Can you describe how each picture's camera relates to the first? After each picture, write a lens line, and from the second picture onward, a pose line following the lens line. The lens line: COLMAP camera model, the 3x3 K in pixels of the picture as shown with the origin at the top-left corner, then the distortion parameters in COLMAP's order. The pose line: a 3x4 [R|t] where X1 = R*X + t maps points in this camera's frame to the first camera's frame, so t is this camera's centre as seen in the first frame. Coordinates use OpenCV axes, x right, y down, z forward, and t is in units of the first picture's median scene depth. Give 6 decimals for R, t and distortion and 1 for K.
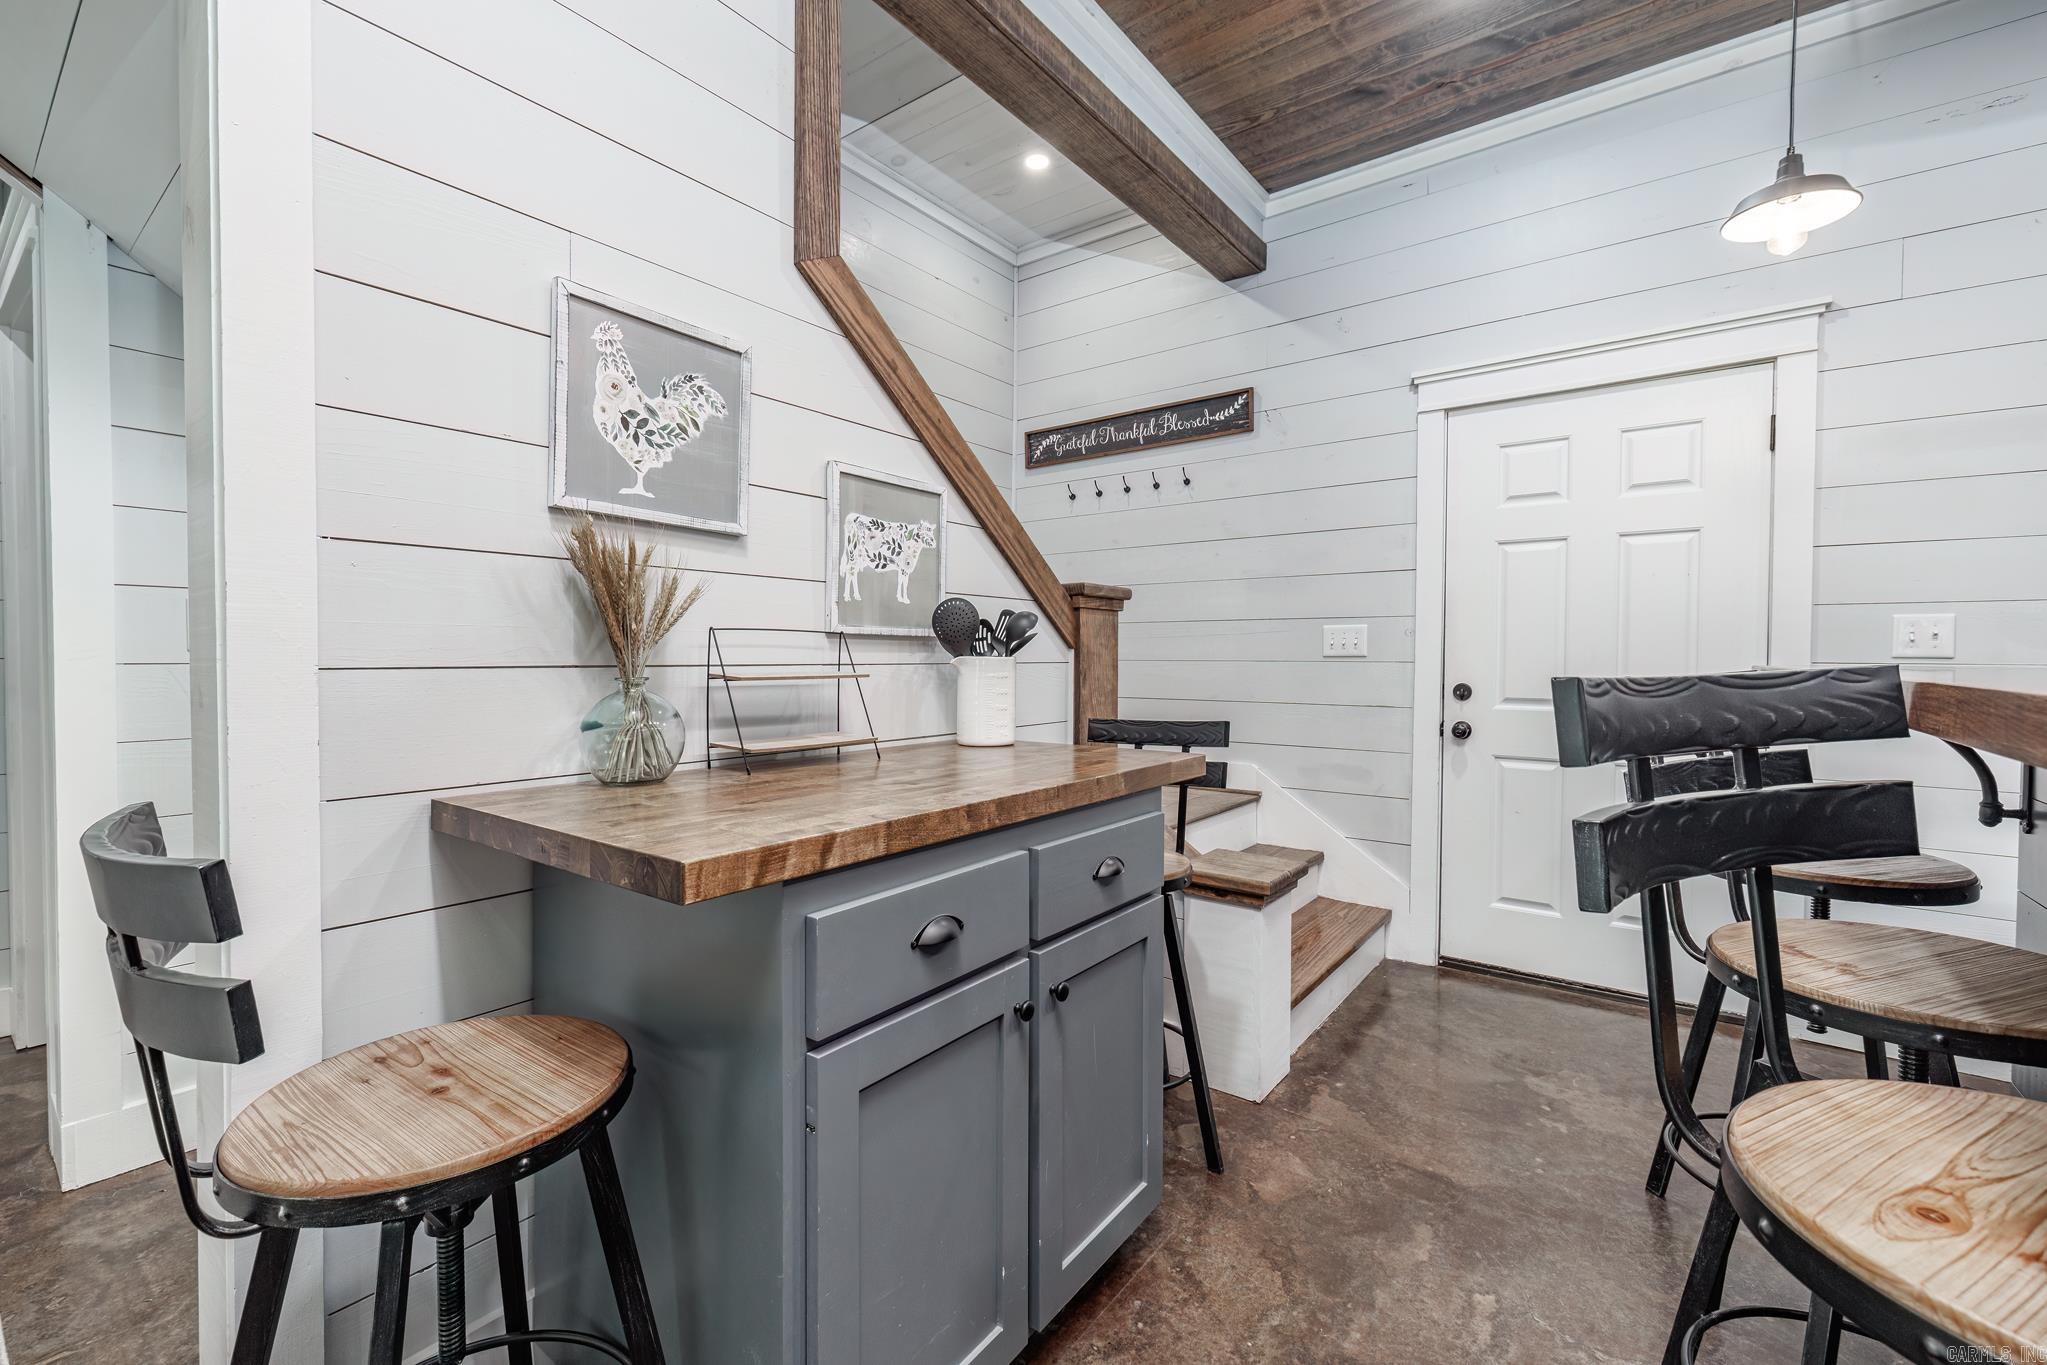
lens RADIAL K [[883.4, 0, 1021.5], [0, 883.4, 674.1], [0, 0, 1]] dist [-0.000718, 0.000714]
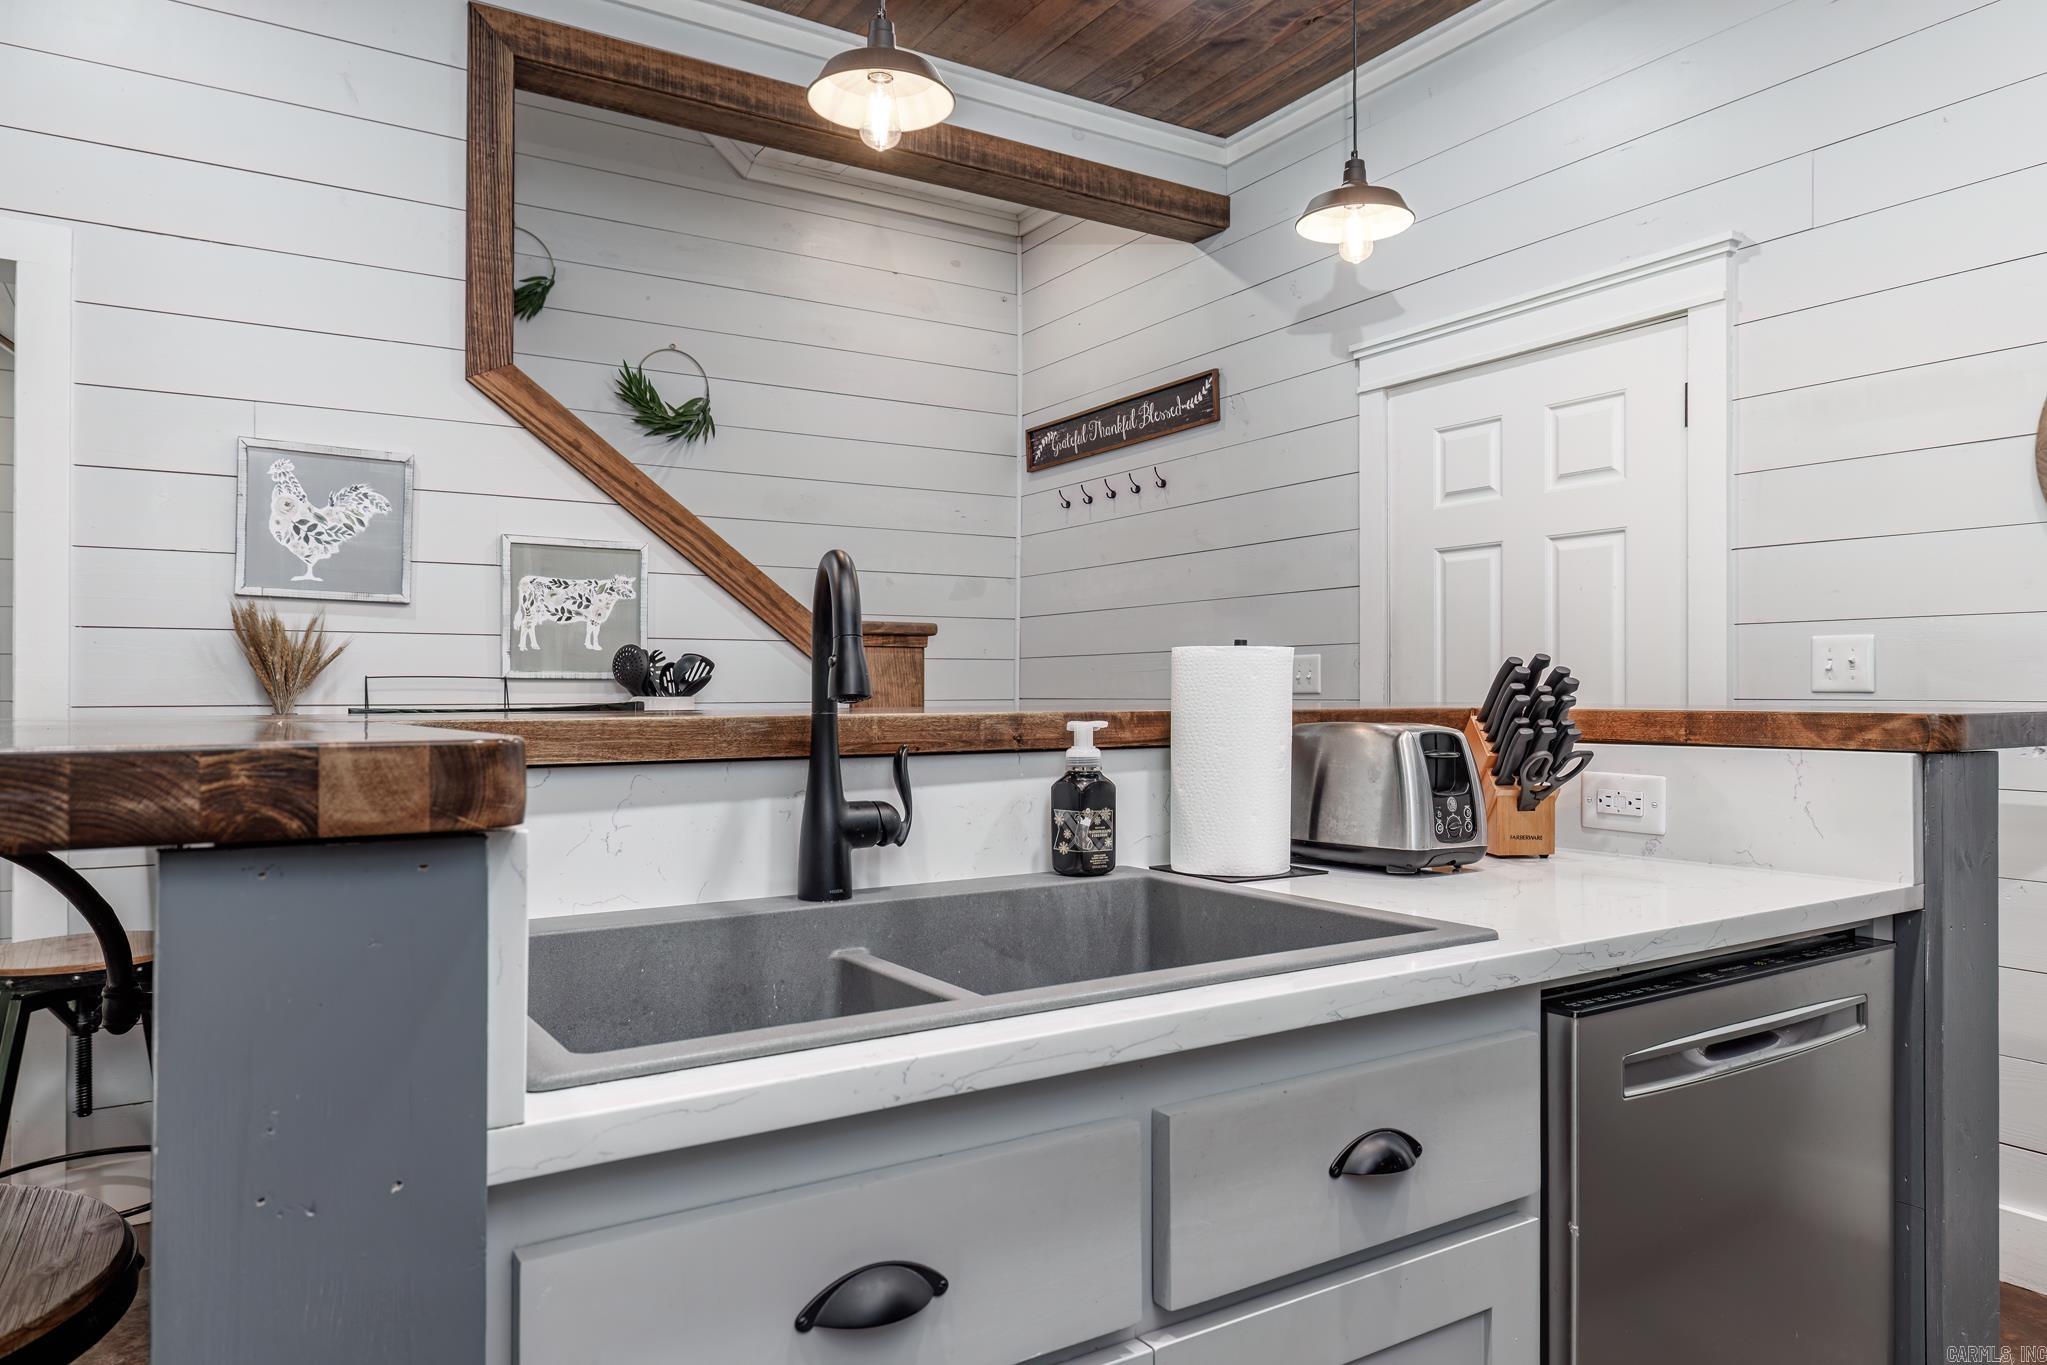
lens RADIAL K [[1310.3, 0, 1023.5], [0, 1310.3, 682.5], [0, 0, 1]] dist [0.003767, -0.000510]
pose [[0.941008, -0.007518, -0.338300, 0.966038], [-0.002141, 0.999601, -0.028171, 0.007408], [0.338377, 0.027233, 0.940617, -0.395601]]
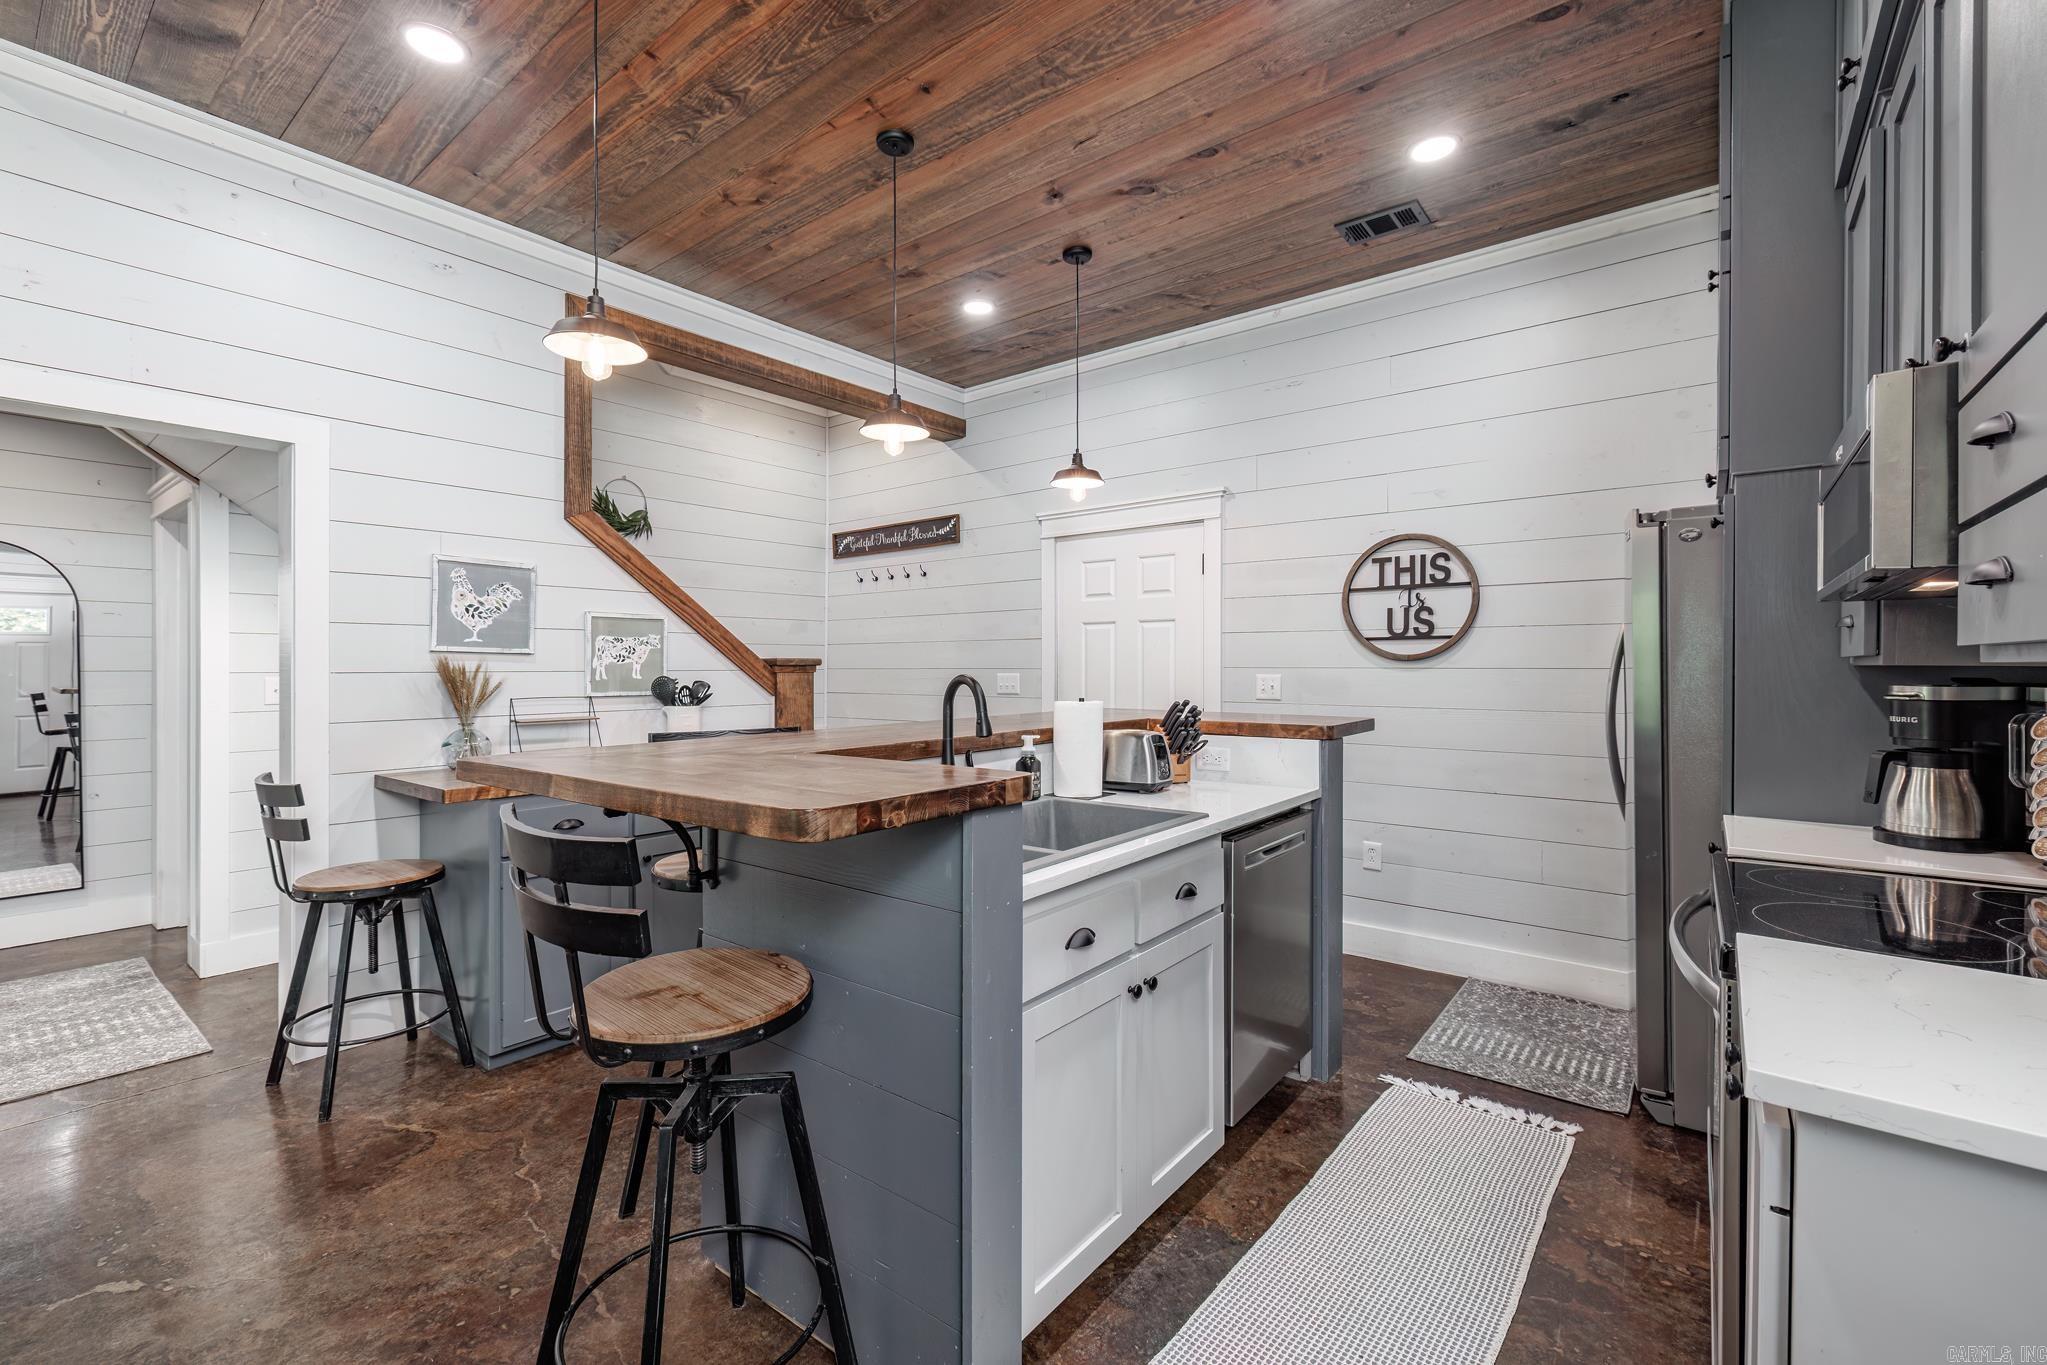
lens RADIAL K [[866.0, 0, 1023.8], [0, 866.0, 666.9], [0, 0, 1]] dist [0.001308, 0.000100]
pose [[0.999973, -0.003691, -0.006310, 0.730007], [0.003557, 0.999772, -0.021055, -0.064320], [0.006387, 0.021032, 0.999758, -0.890062]]
